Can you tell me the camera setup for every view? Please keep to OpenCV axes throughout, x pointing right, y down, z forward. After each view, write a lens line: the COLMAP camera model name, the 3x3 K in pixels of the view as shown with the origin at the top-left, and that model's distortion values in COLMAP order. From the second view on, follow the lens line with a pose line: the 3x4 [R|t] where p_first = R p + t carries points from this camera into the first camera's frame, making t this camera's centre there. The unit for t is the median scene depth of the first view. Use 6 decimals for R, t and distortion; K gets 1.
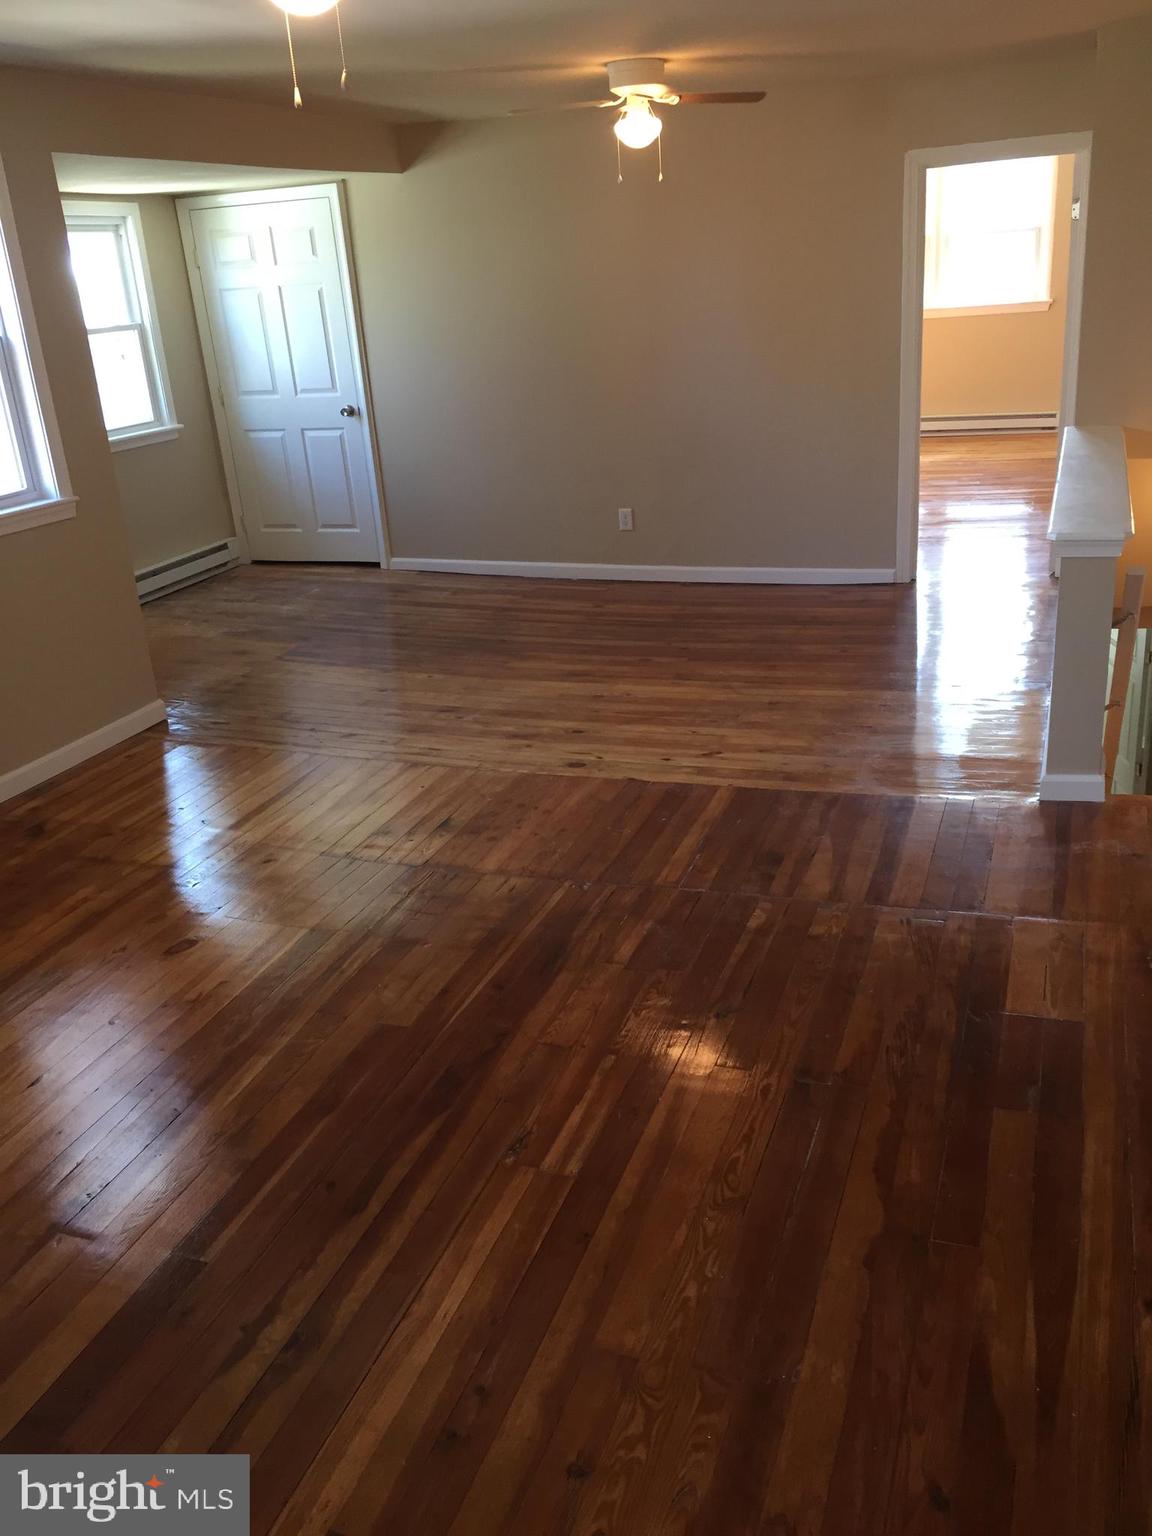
lens RADIAL K [[1332.9, 0, 576.0], [0, 1332.9, 768.0], [0, 0, 1]] dist [0.082854, -0.128997]
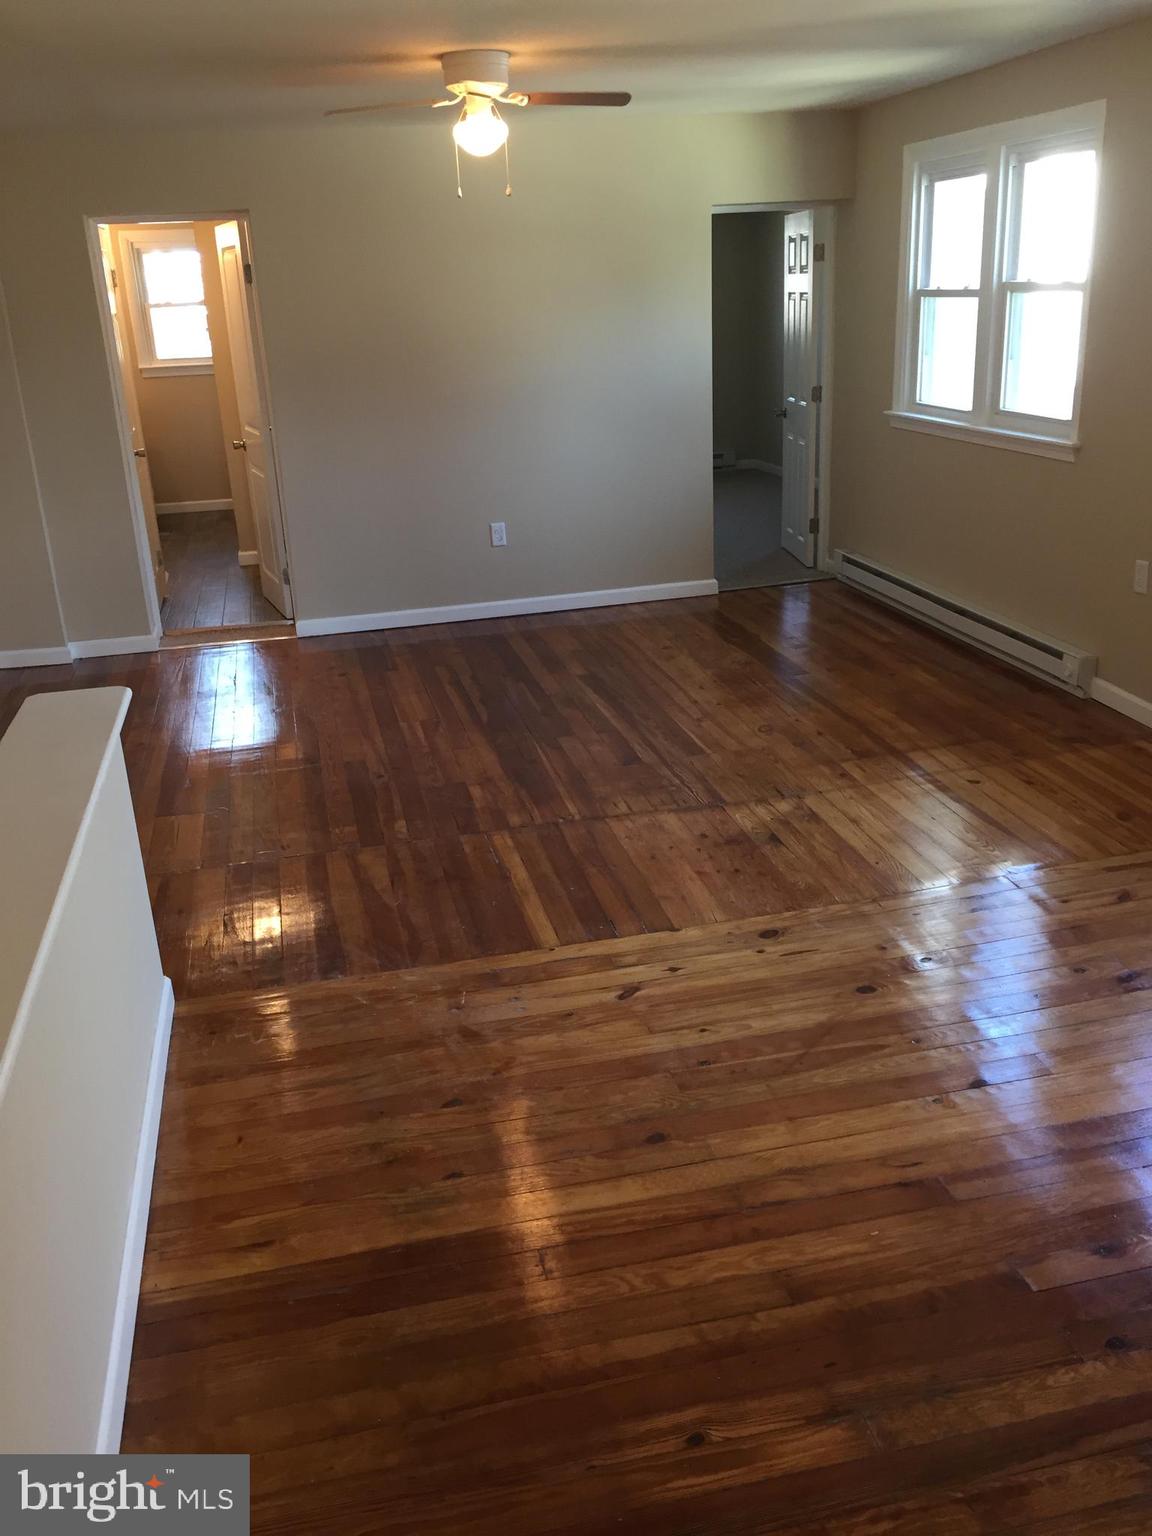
lens RADIAL K [[1332.9, 0, 576.0], [0, 1332.9, 768.0], [0, 0, 1]] dist [0.082854, -0.128997]
pose [[-0.837517, 0.283784, -0.466938, 0.452645], [-0.091255, 0.769910, 0.631594, -0.585839], [0.538737, 0.571581, -0.618916, 1.463618]]
